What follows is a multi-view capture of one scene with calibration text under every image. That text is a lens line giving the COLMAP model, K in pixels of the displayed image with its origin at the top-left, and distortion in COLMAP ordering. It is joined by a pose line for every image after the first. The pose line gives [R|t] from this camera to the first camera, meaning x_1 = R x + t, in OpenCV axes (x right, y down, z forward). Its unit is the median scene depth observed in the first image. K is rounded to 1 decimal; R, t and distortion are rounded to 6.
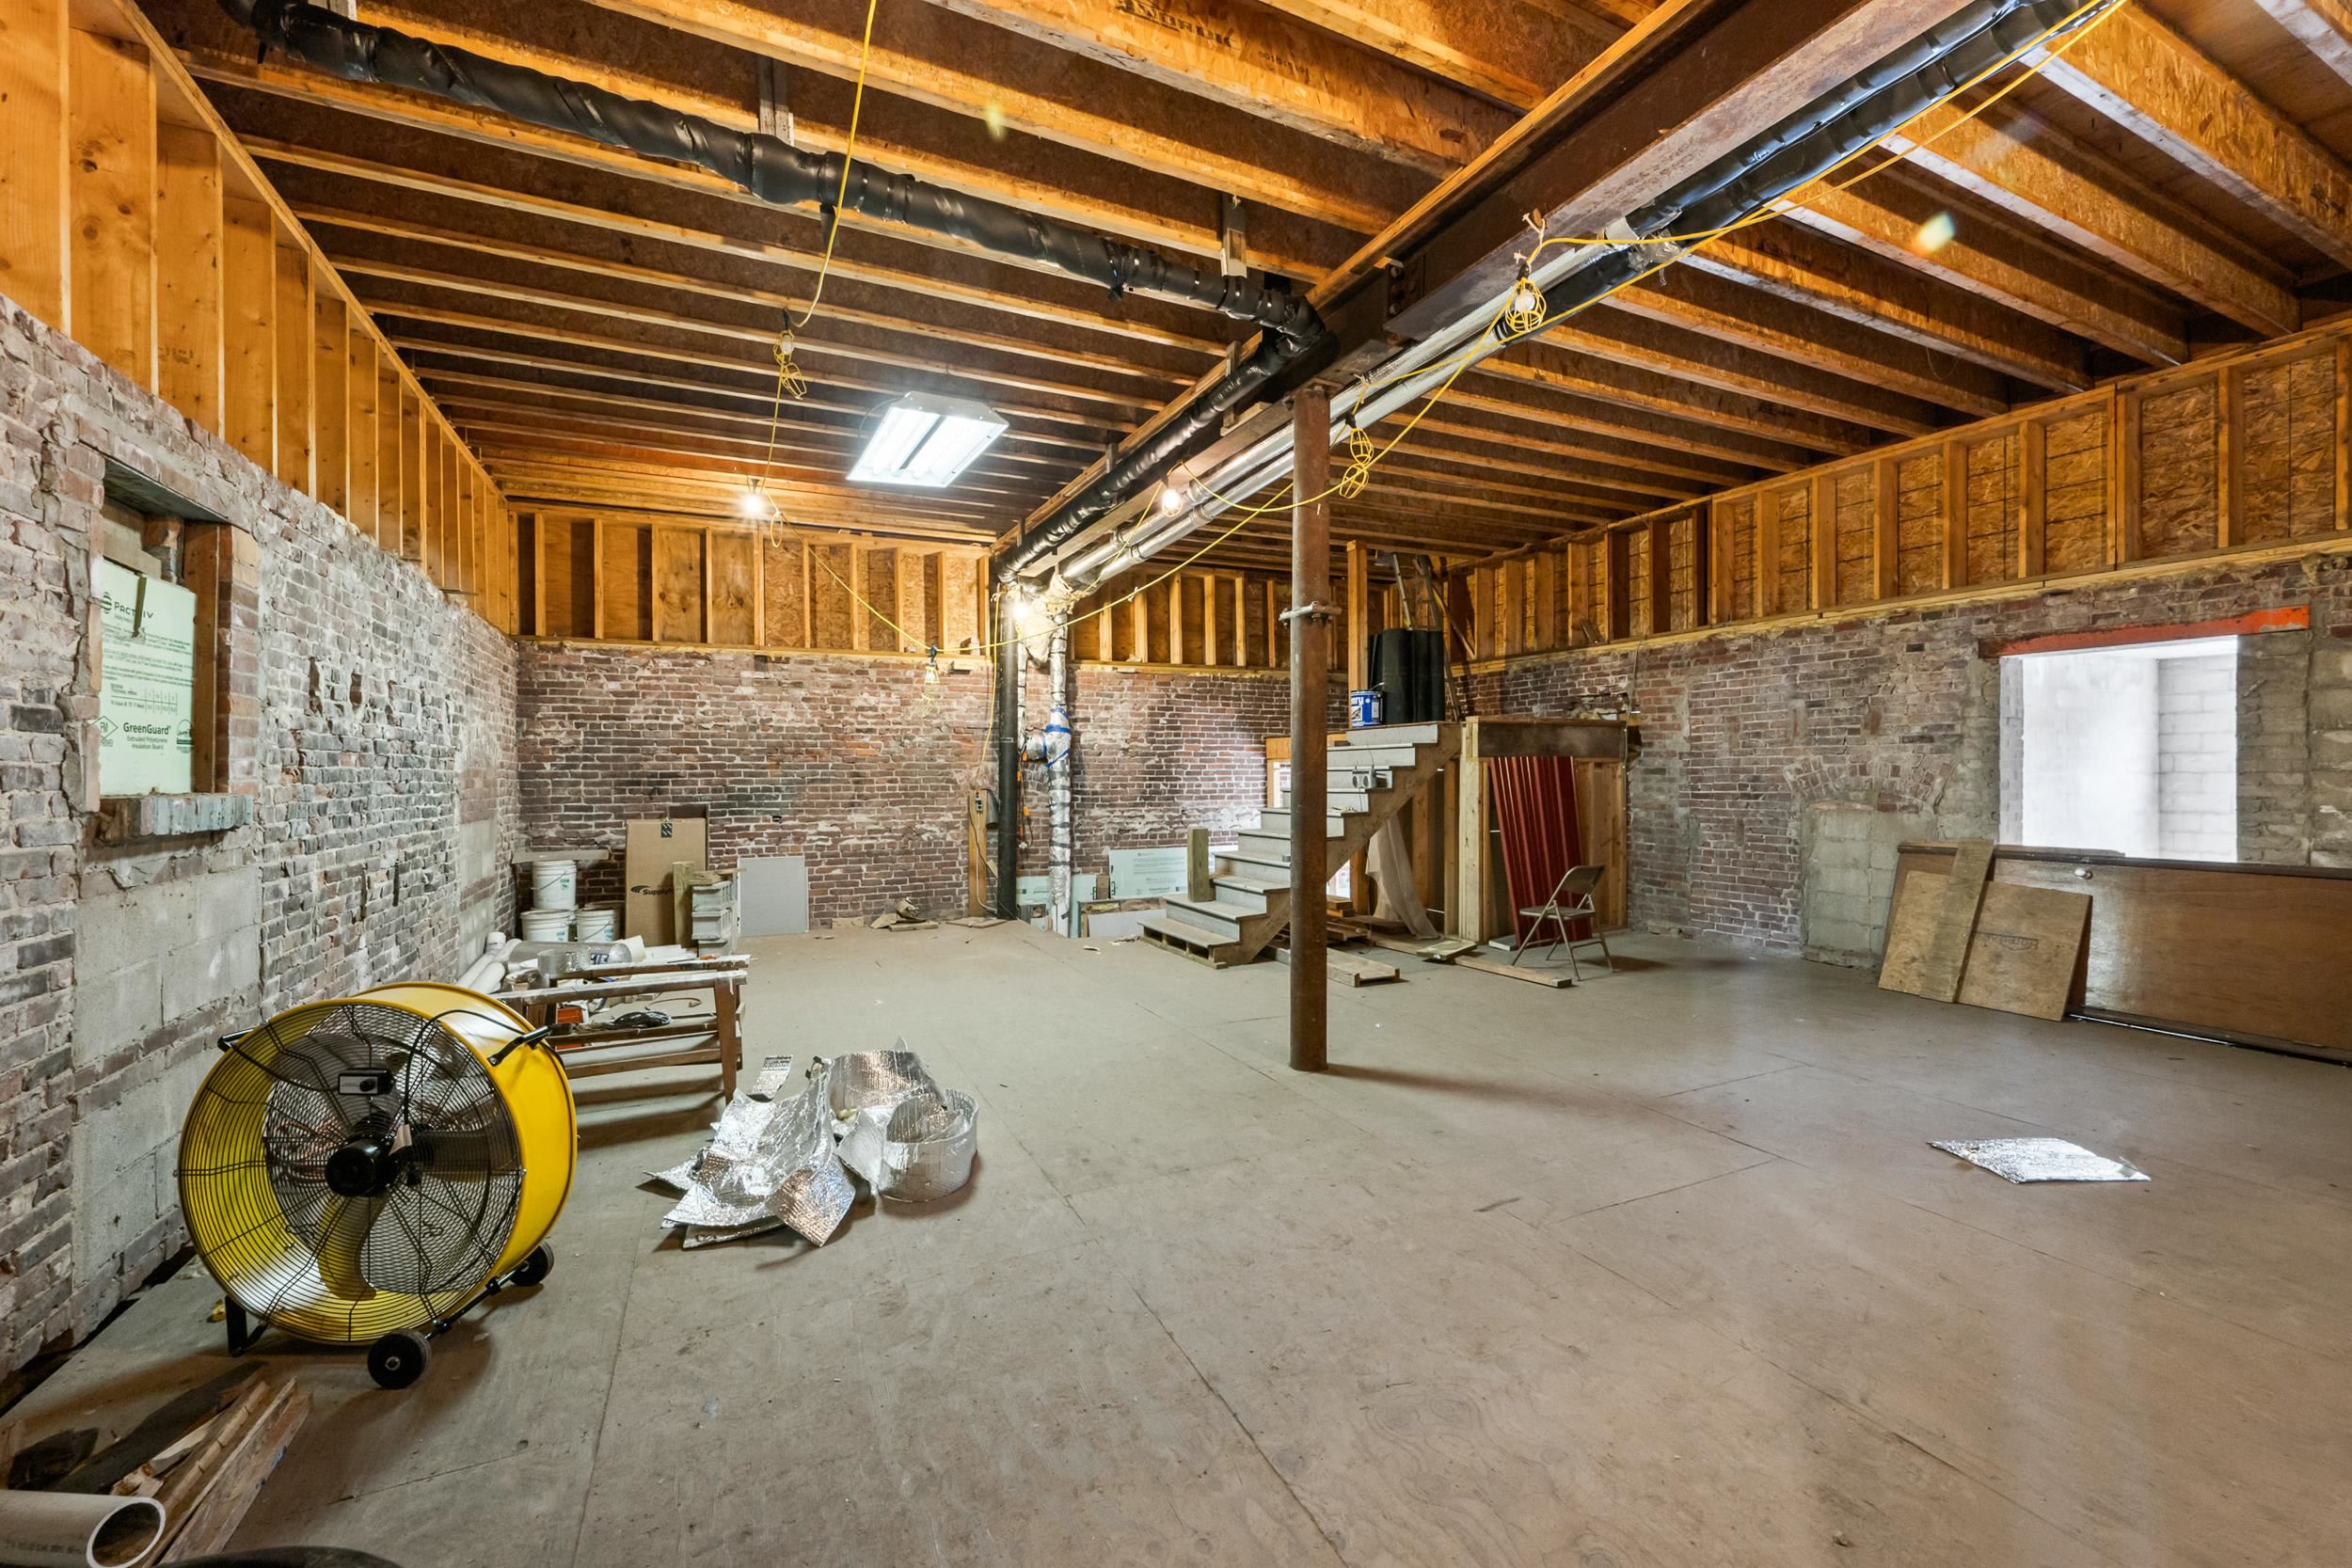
lens RADIAL K [[915.9, 0, 1168.5], [0, 915.9, 773.3], [0, 0, 1]] dist [-0.001075, 0.000012]
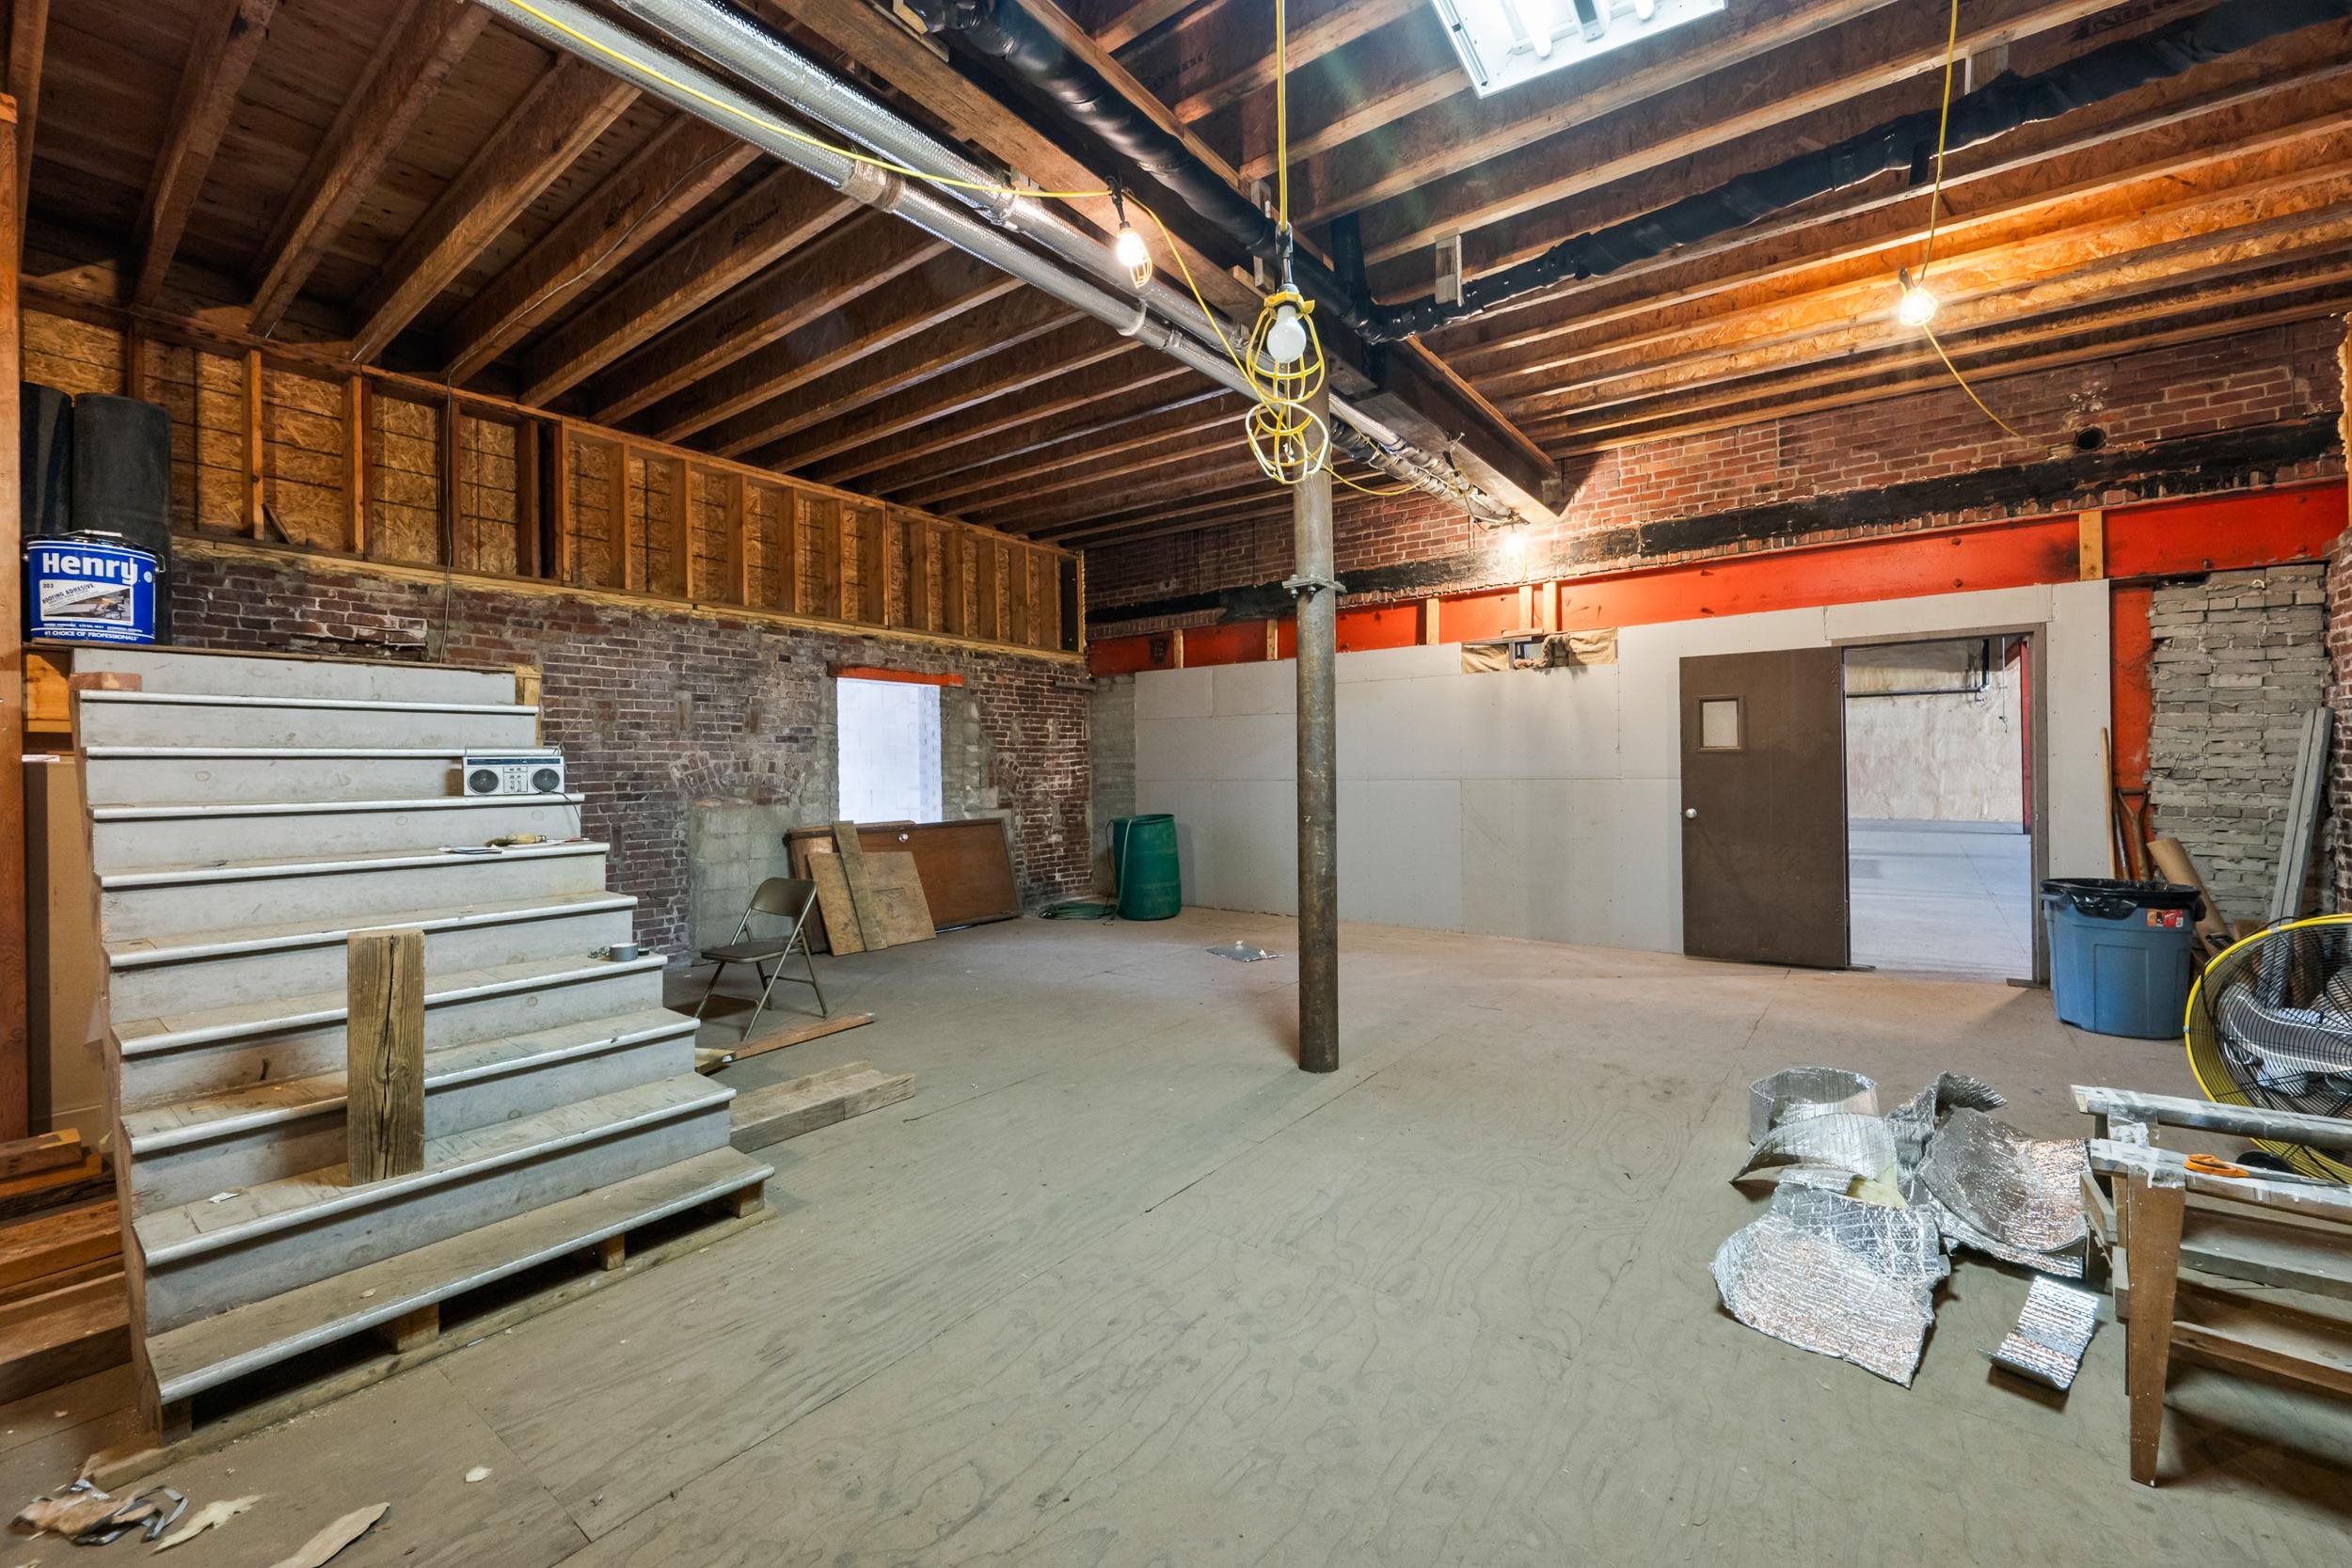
lens RADIAL K [[915.9, 0, 1219.1], [0, 915.9, 769.2], [0, 0, 1]] dist [-0.001075, 0.000012]
pose [[-0.465997, 0.010064, 0.884729, -0.405879], [0.014492, 0.999888, -0.003741, 0.011110], [-0.884667, 0.011078, -0.466091, 0.978484]]
